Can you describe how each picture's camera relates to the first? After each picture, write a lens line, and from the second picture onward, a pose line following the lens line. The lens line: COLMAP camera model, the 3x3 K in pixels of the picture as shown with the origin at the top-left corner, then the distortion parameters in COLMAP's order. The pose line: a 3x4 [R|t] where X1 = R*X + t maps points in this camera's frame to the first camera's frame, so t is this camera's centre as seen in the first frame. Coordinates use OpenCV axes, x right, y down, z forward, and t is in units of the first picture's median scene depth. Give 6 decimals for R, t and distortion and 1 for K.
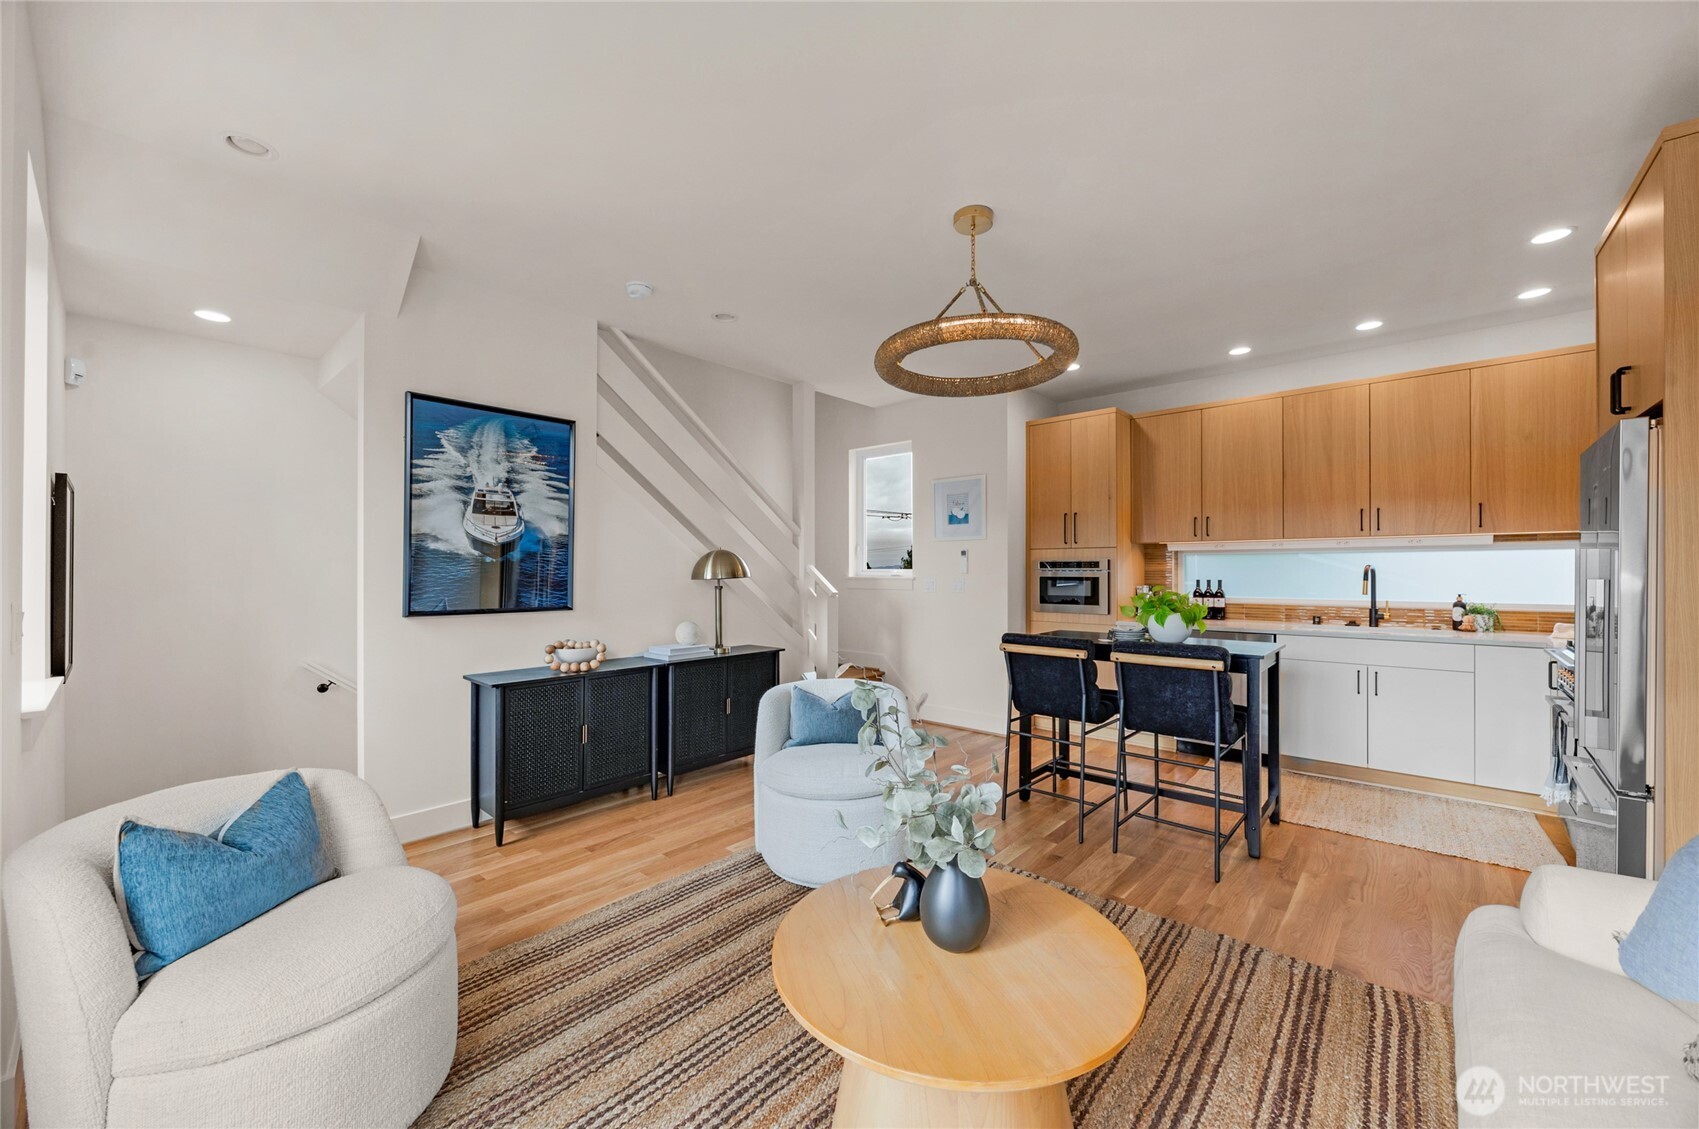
lens RADIAL K [[677.4, 0, 837.2], [0, 677.4, 567.9], [0, 0, 1]] dist [-0.000853, -0.000723]
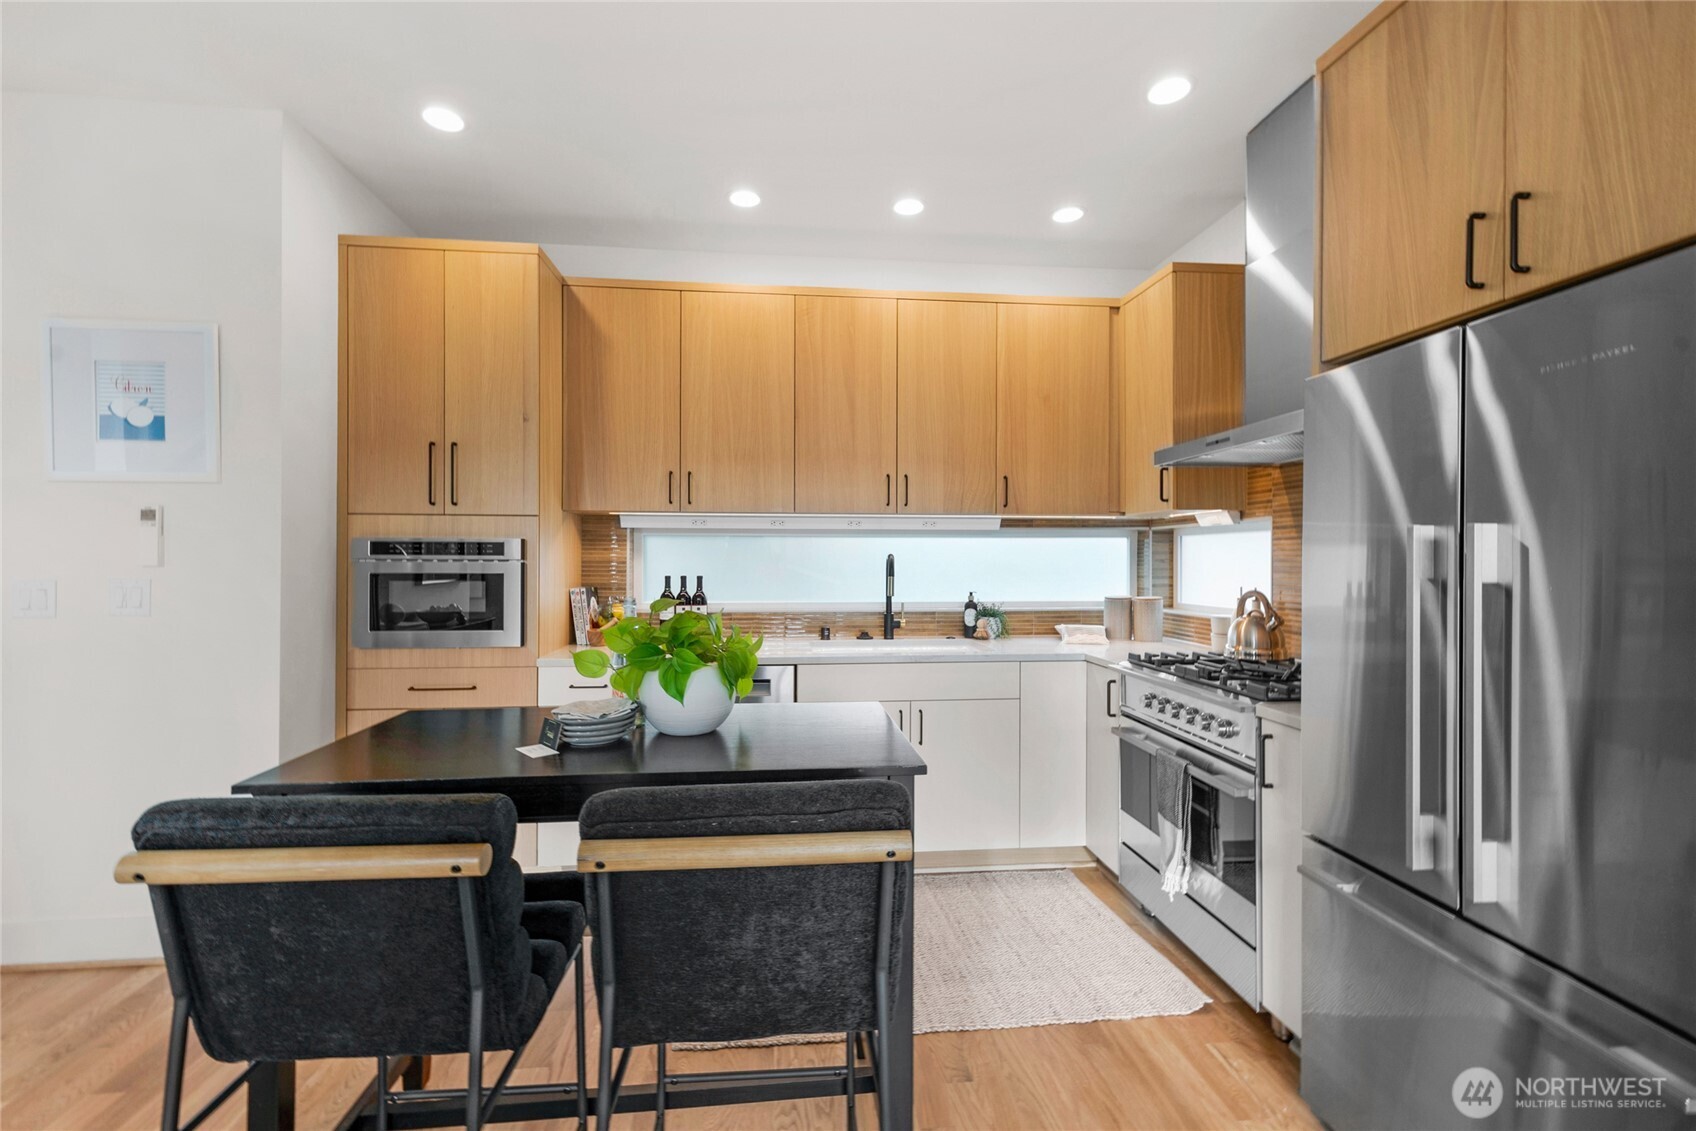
lens RADIAL K [[752.1, 0, 847.8], [0, 752.1, 558.2], [0, 0, 1]] dist [0.007109, -0.000427]
pose [[0.681942, 0.004878, 0.731390, 0.165623], [-0.007250, 0.999974, 0.000090, 0.000257], [-0.731370, -0.005364, 0.681960, 0.469169]]
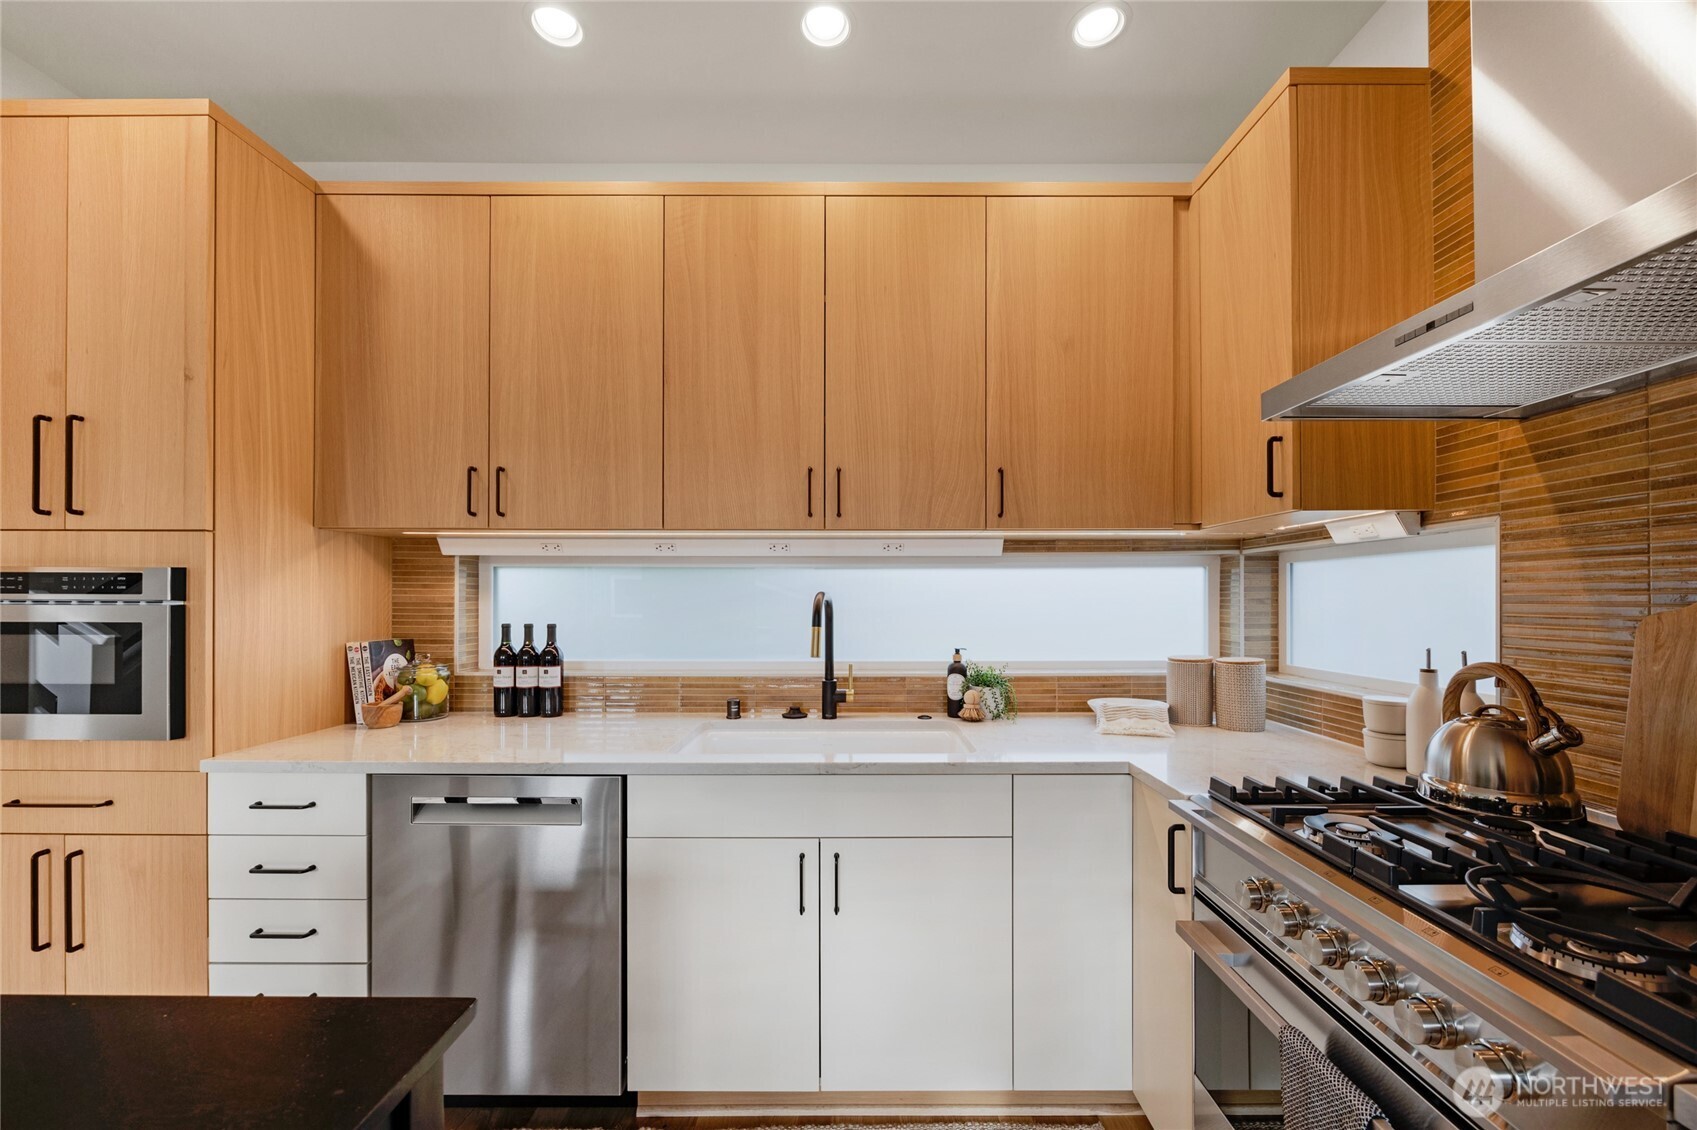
lens RADIAL K [[676.6, 0, 841.0], [0, 676.6, 596.5], [0, 0, 1]] dist [-0.000853, -0.000723]
pose [[0.772923, 0.006071, 0.634471, 0.476029], [-0.005750, 0.999980, -0.002564, 0.000145], [-0.634474, -0.001667, 0.772943, 0.601512]]
